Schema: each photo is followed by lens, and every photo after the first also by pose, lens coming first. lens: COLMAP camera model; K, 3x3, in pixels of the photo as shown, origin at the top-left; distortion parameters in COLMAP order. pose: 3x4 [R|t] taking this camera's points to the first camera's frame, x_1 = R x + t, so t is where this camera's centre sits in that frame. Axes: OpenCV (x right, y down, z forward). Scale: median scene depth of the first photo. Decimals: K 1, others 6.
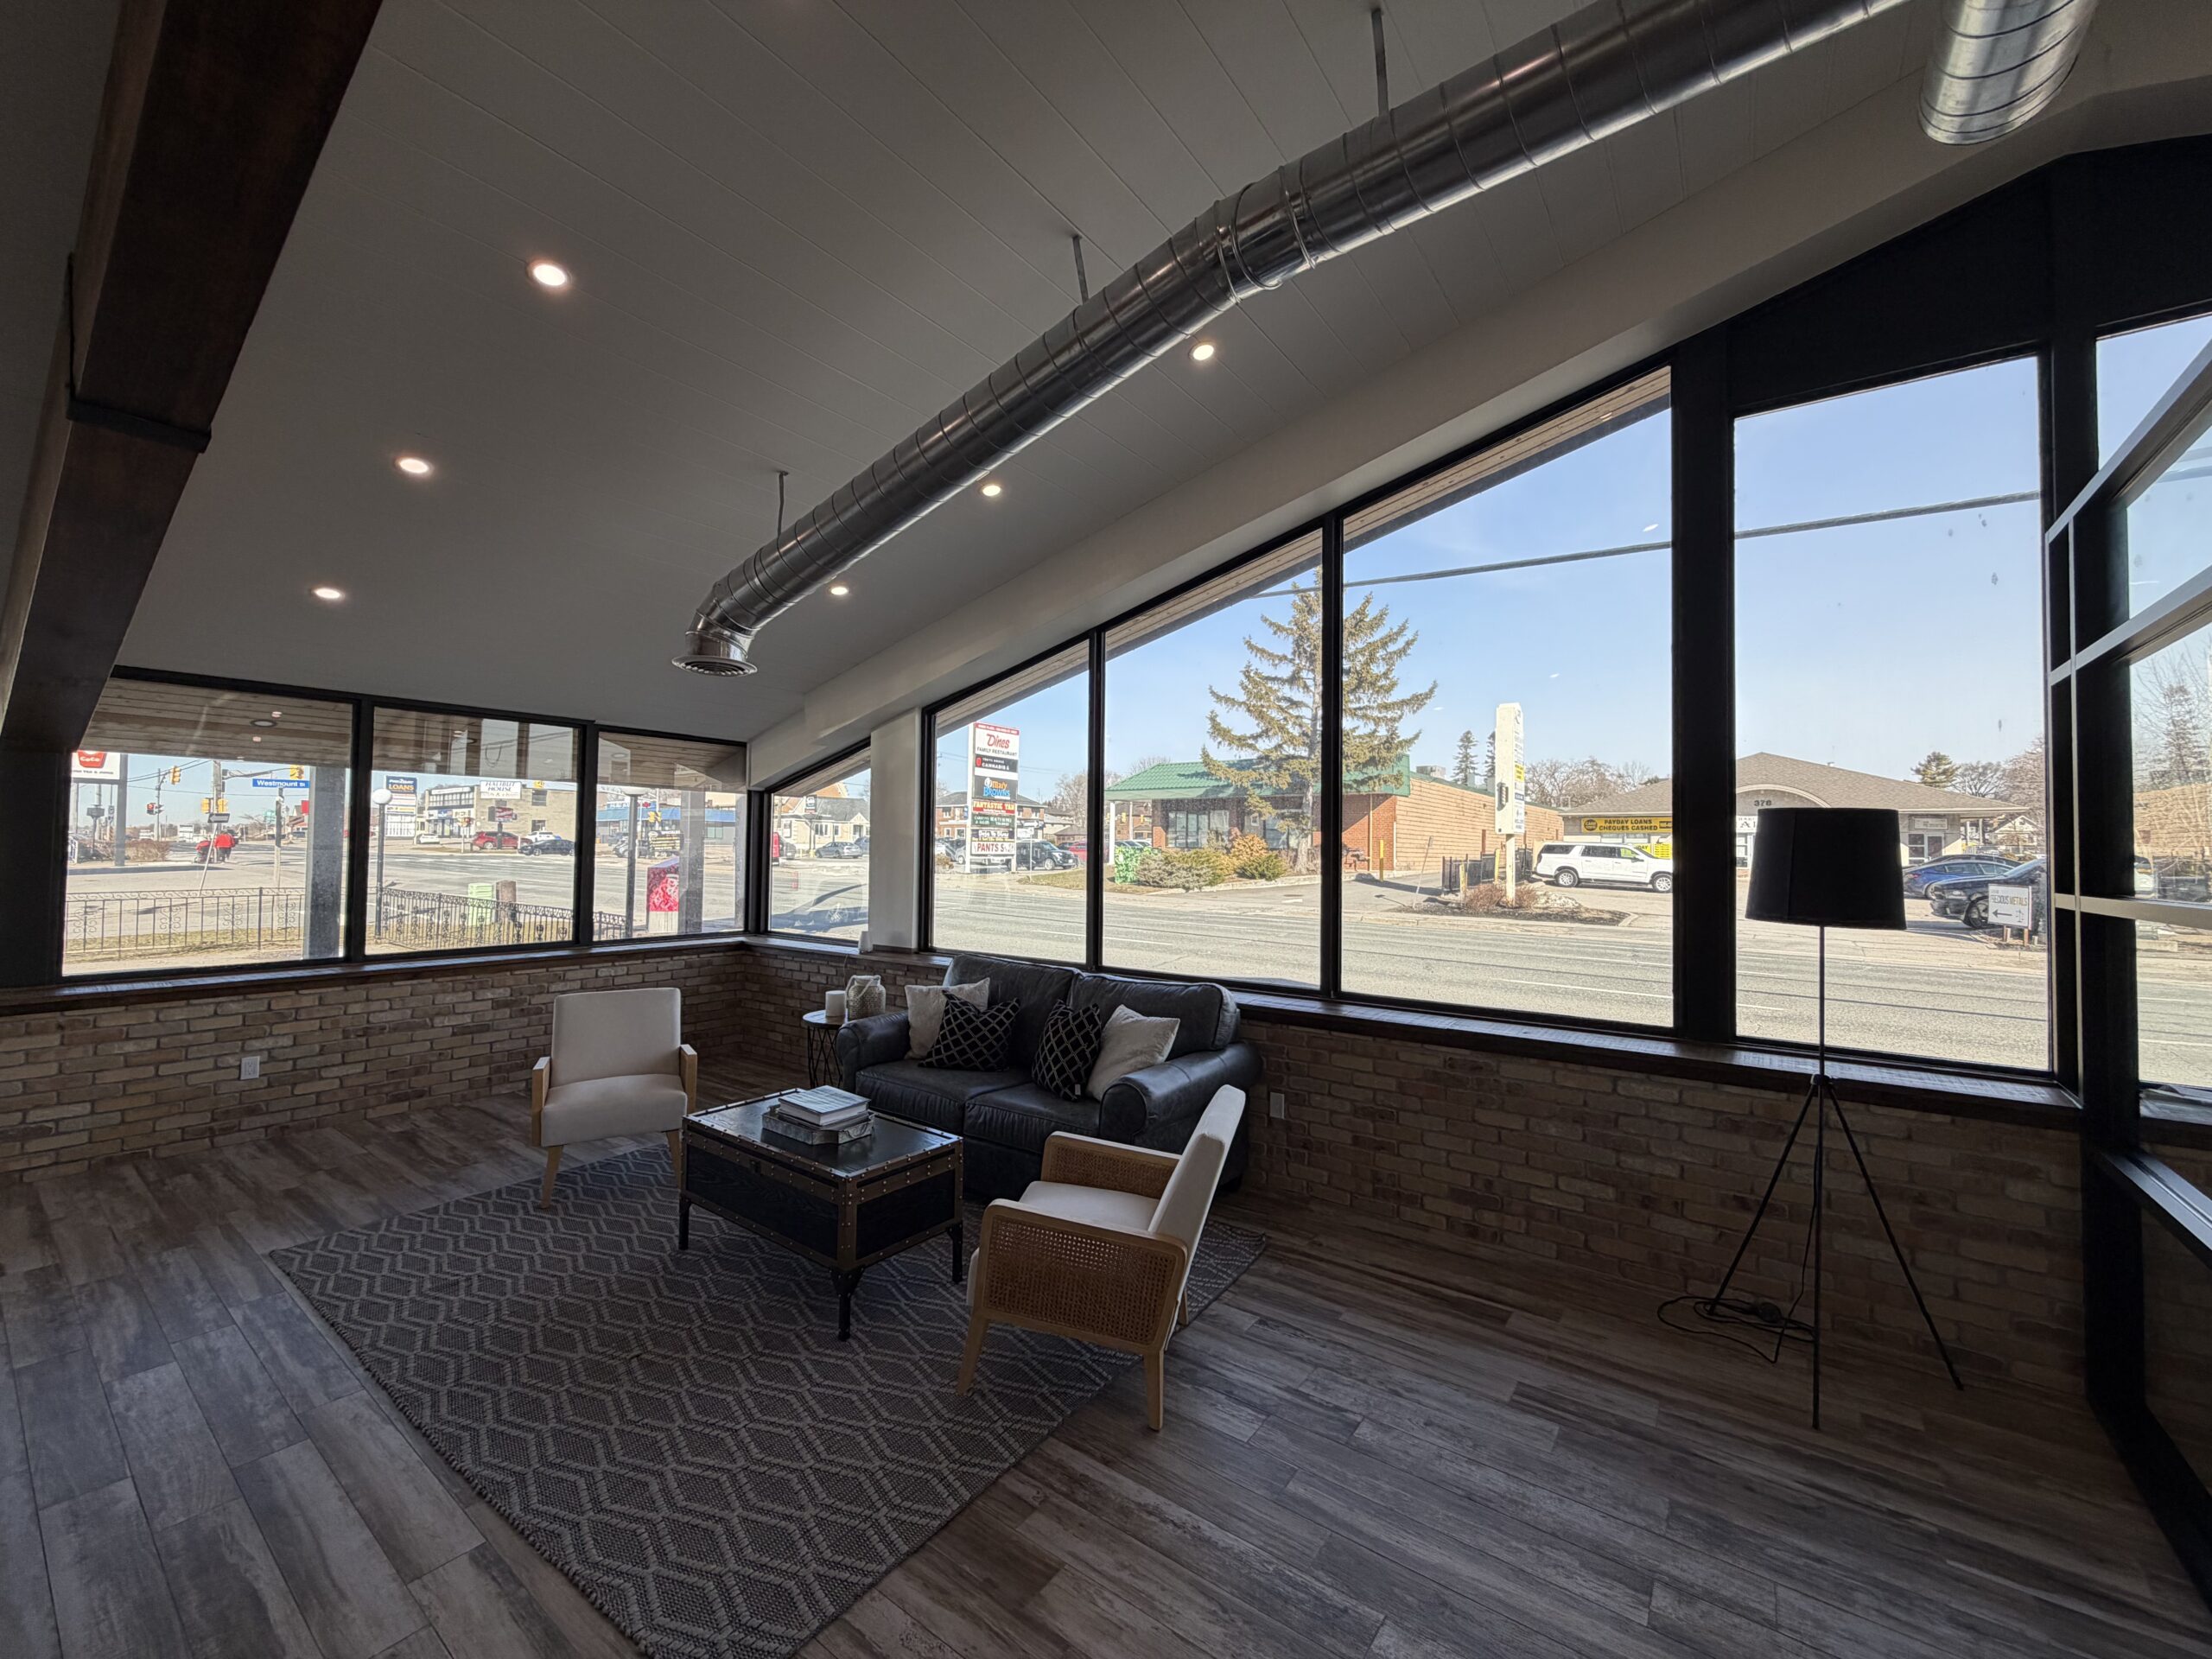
lens RADIAL K [[889.4, 0, 1107.4], [0, 889.4, 820.0], [0, 0, 1]] dist [0.013886, 0.000080]
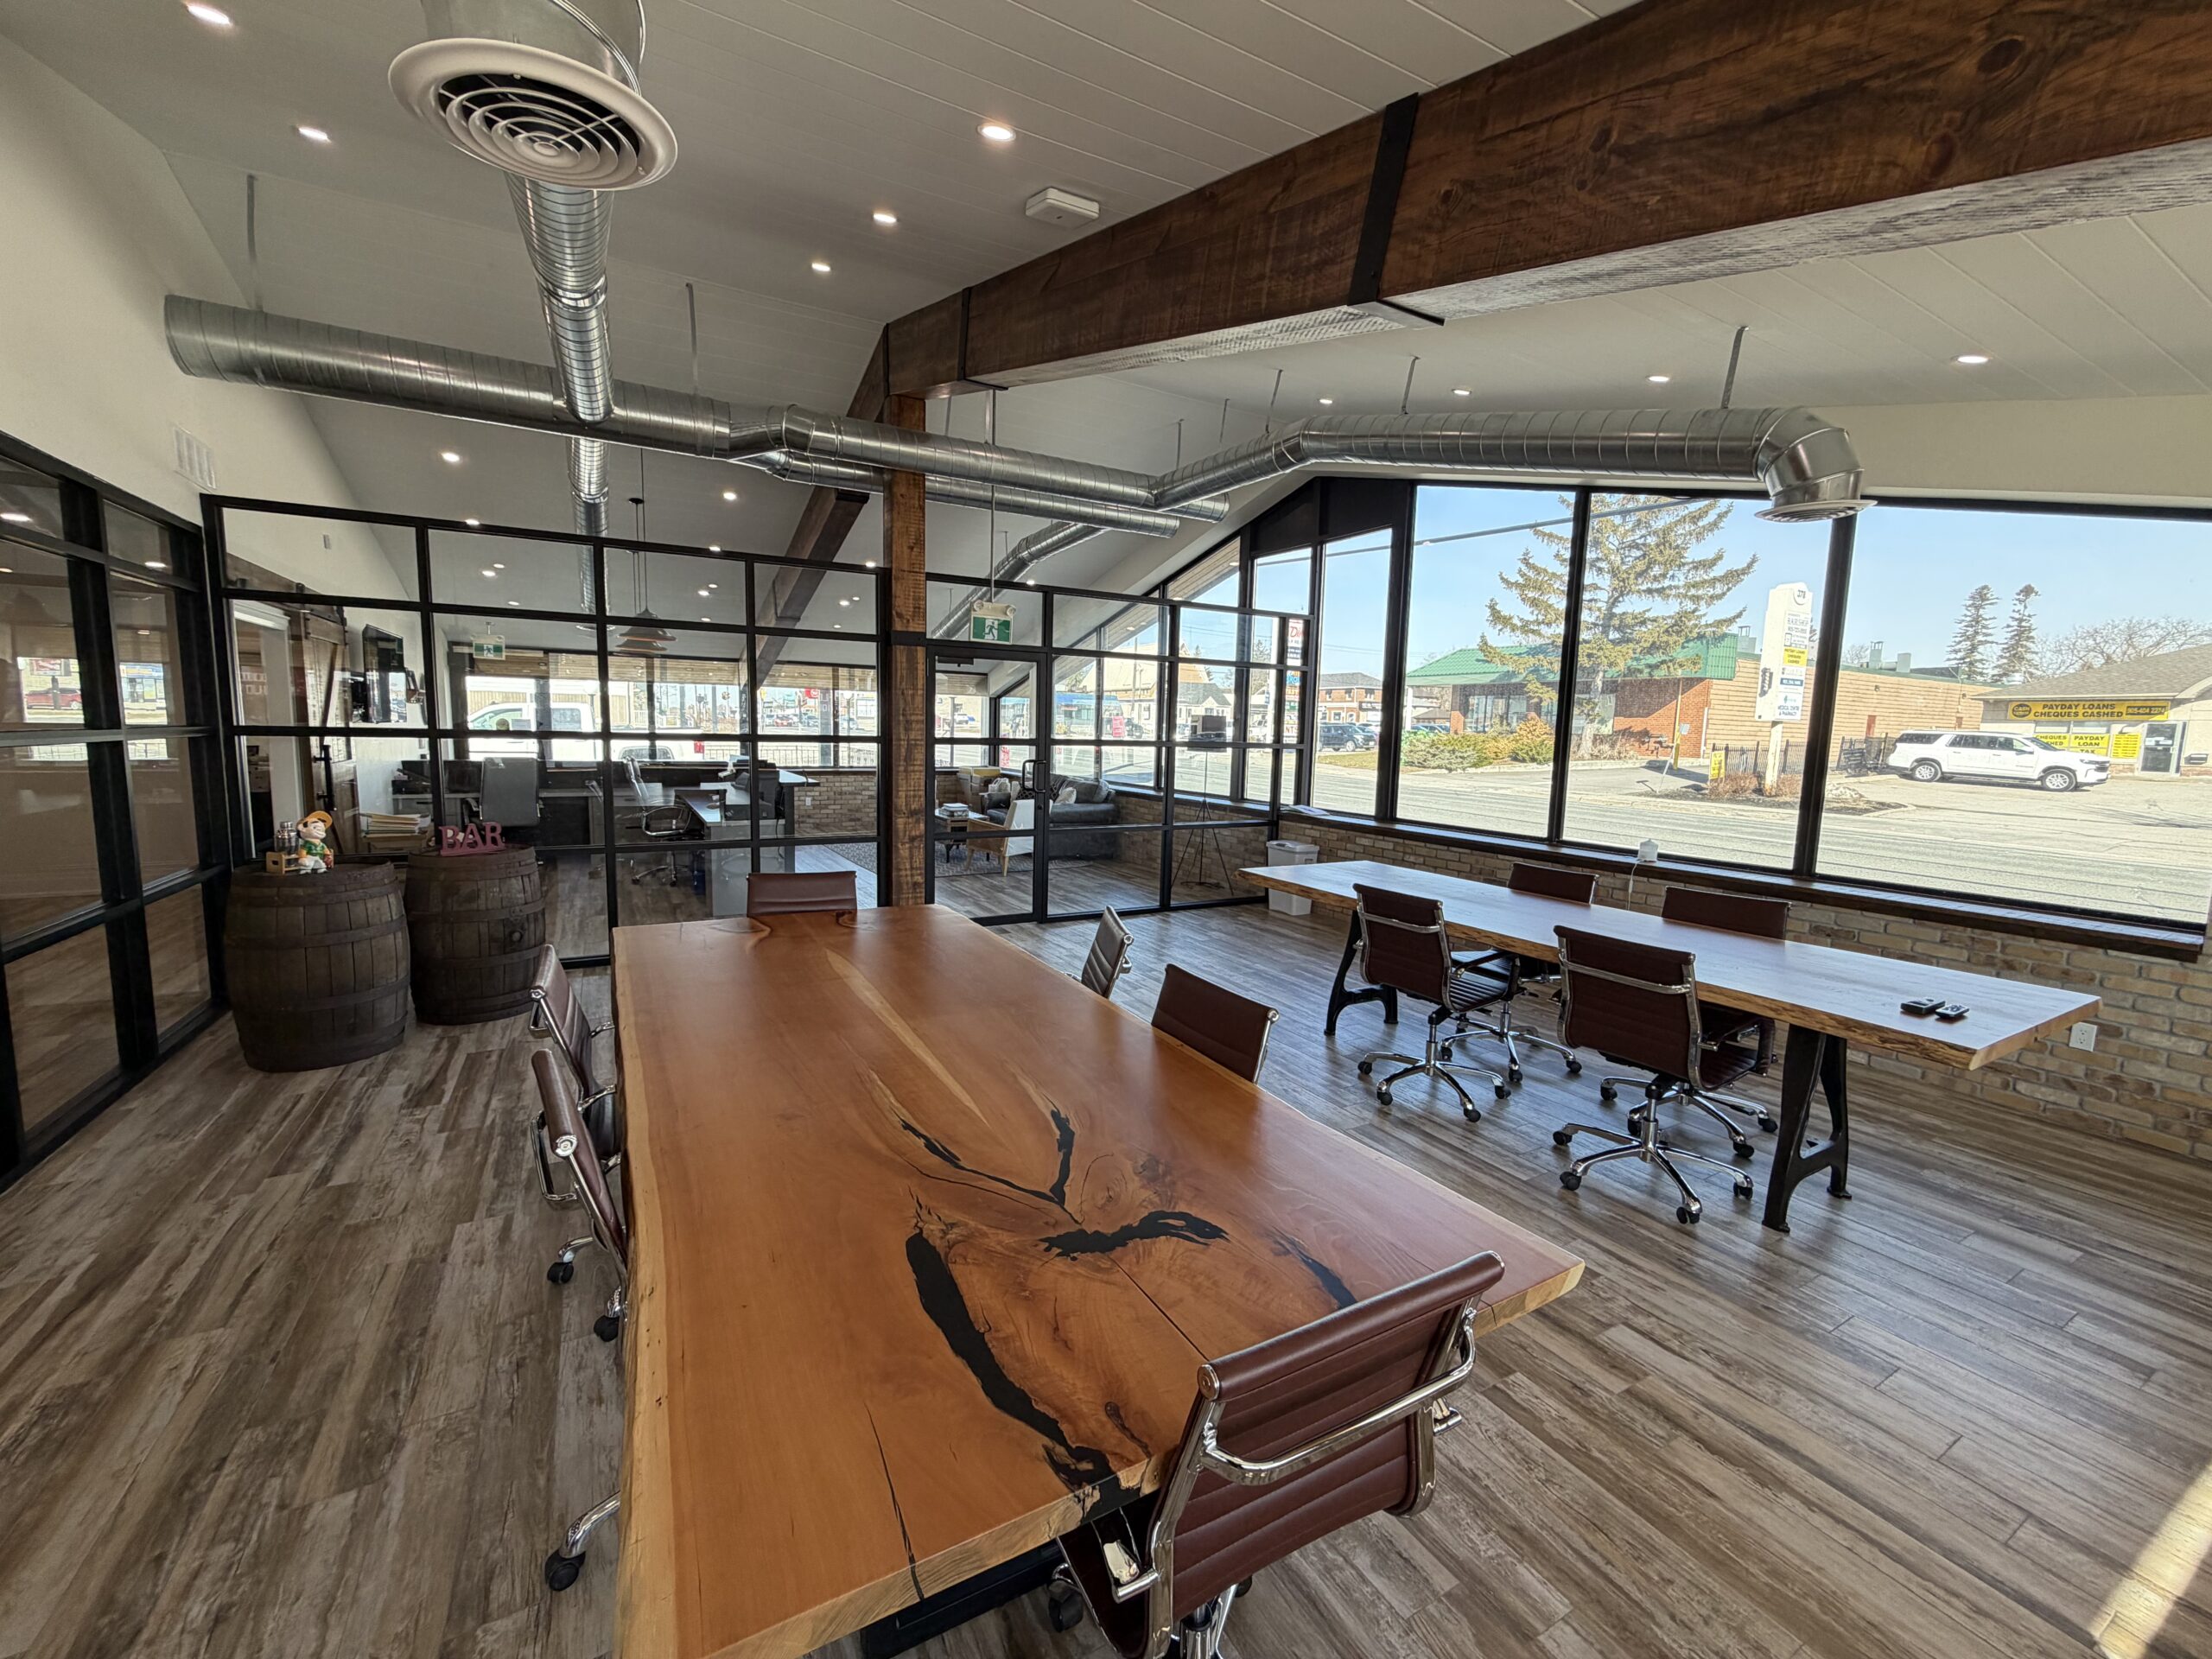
lens RADIAL K [[889.4, 0, 1104.4], [0, 889.4, 835.0], [0, 0, 1]] dist [0.013886, 0.000080]
pose [[0.912515, 0.061054, -0.404461, 0.139299], [-0.000678, 0.989022, 0.147765, -0.004029], [0.409043, -0.134564, 0.902539, -0.155814]]
